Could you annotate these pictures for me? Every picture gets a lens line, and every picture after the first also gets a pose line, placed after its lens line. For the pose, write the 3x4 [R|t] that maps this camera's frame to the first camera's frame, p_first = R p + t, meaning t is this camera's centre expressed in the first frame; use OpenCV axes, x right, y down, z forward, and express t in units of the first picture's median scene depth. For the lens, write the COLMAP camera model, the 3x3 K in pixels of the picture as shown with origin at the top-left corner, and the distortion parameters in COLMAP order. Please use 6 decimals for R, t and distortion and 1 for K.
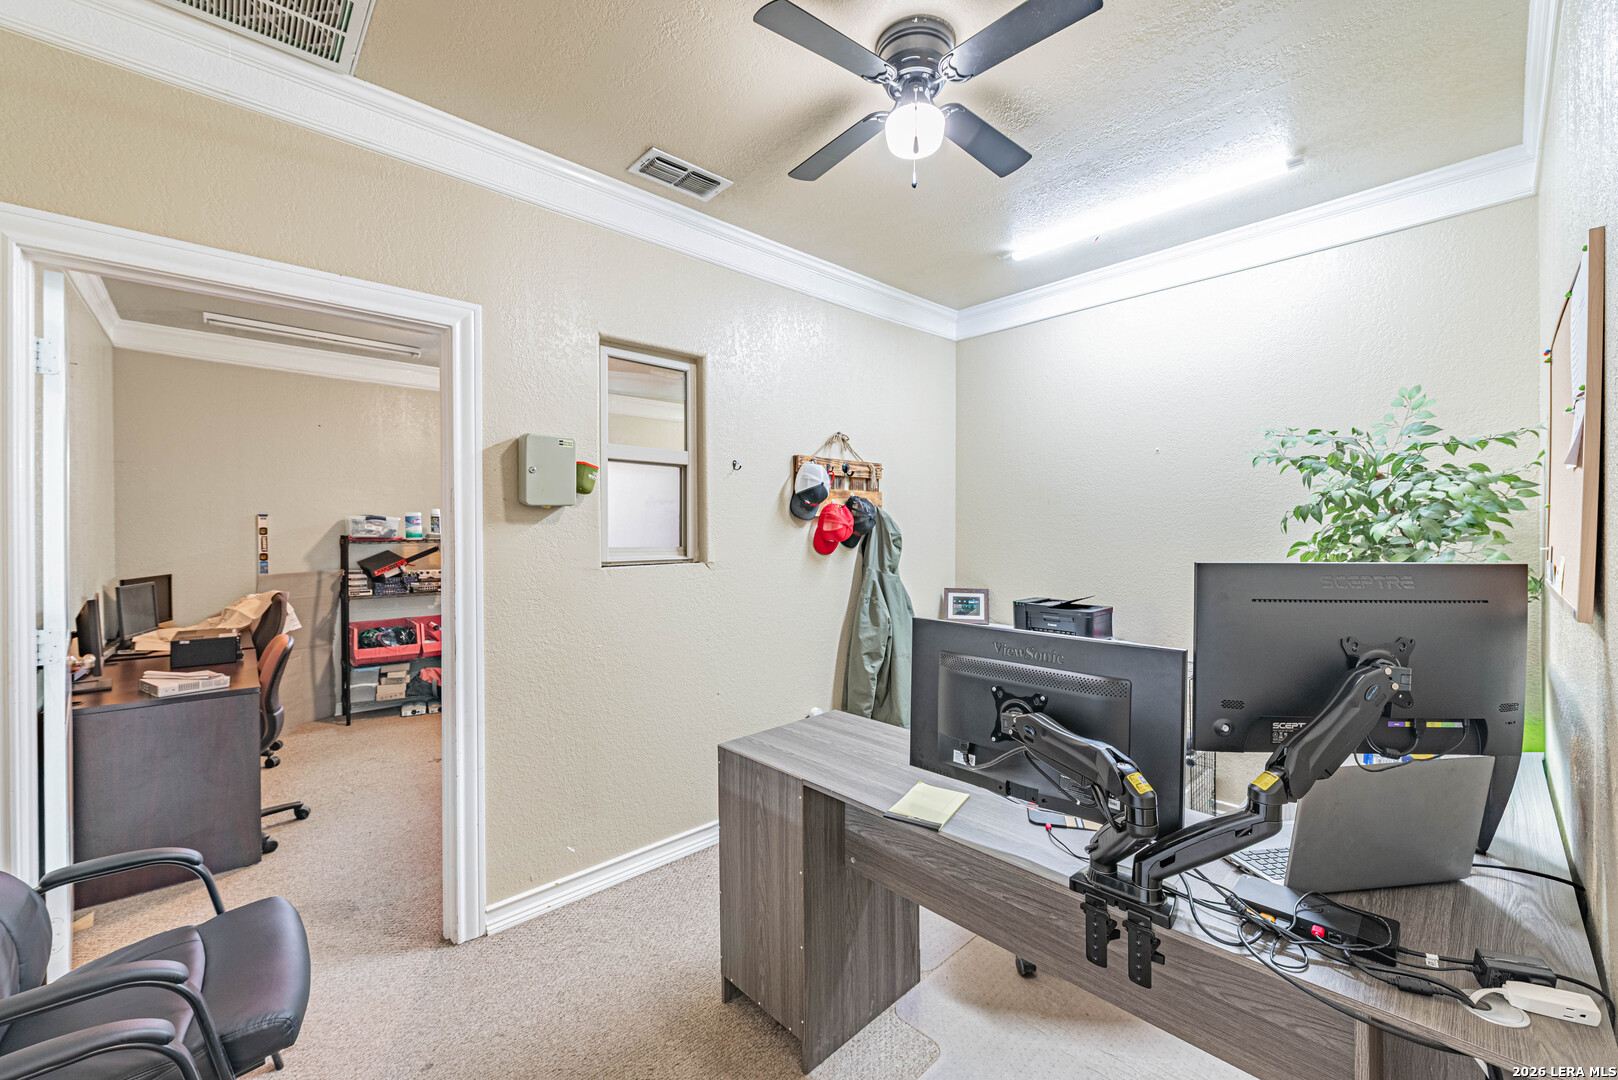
lens RADIAL K [[636.1, 0, 814.1], [0, 636.1, 535.1], [0, 0, 1]] dist [-0.002261, -0.000196]
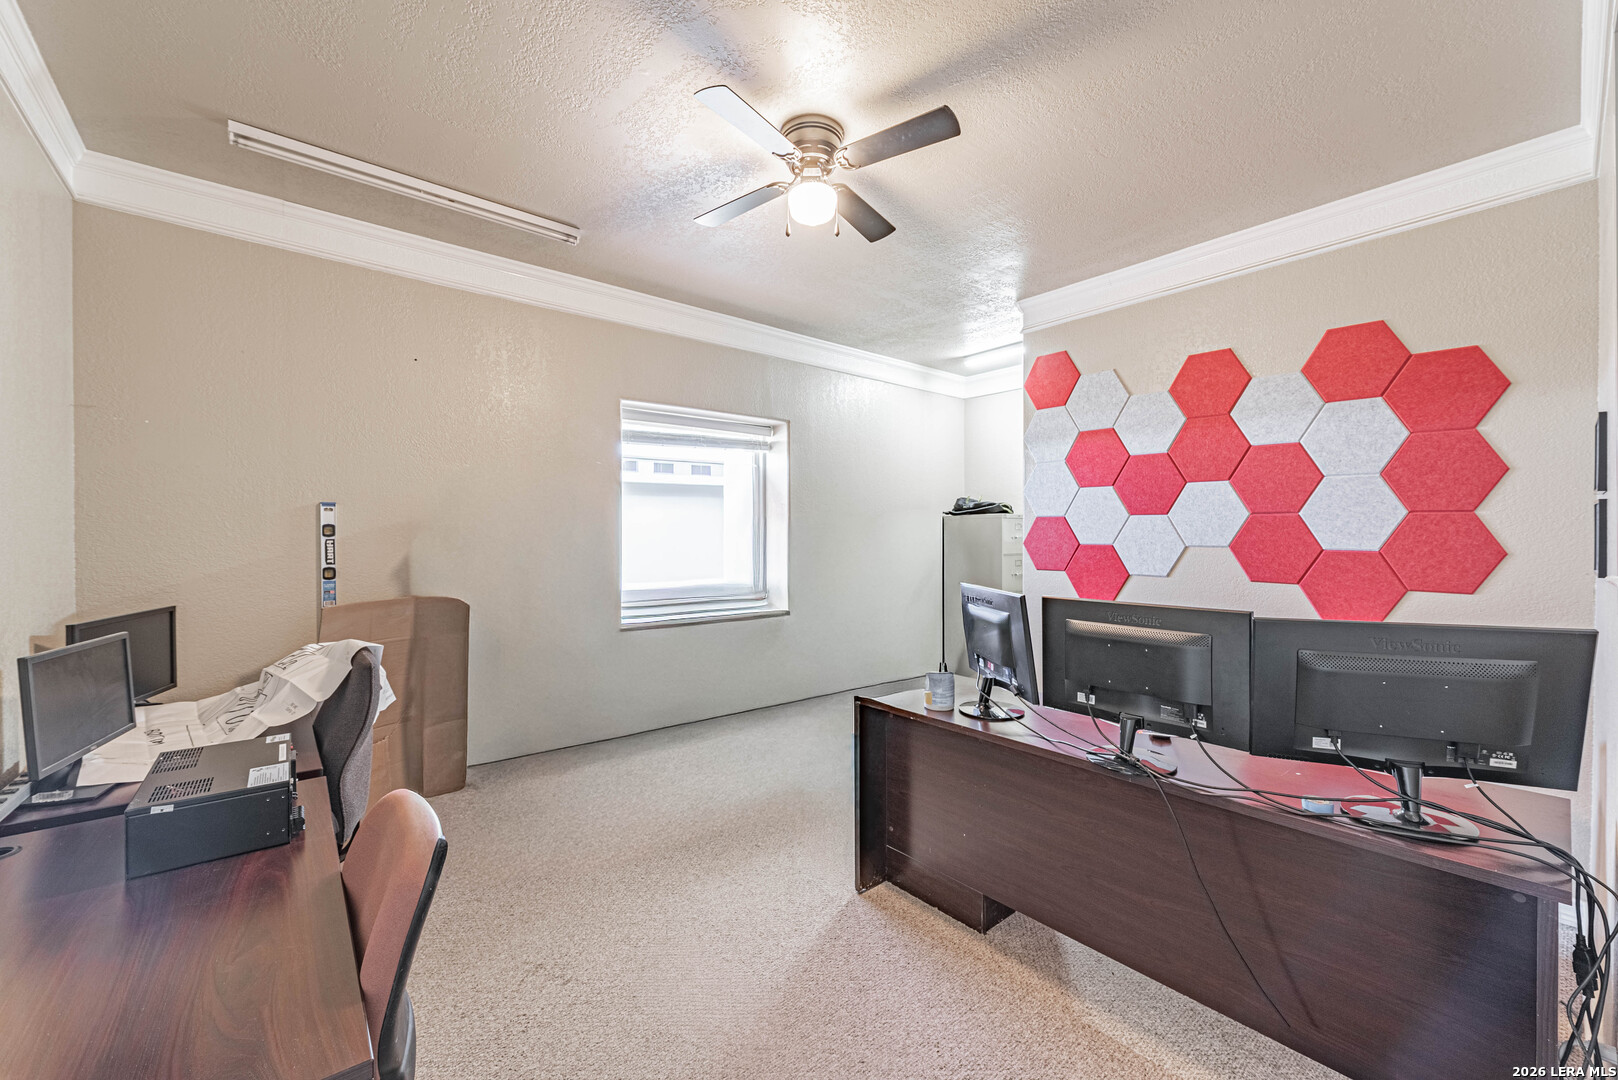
lens RADIAL K [[636.1, 0, 814.1], [0, 636.1, 535.1], [0, 0, 1]] dist [-0.002261, -0.000196]
pose [[0.999143, 0.000340, -0.041382, -0.425098], [-0.000383, 0.999999, -0.001032, -0.001597], [0.041382, 0.001047, 0.999143, 0.463597]]
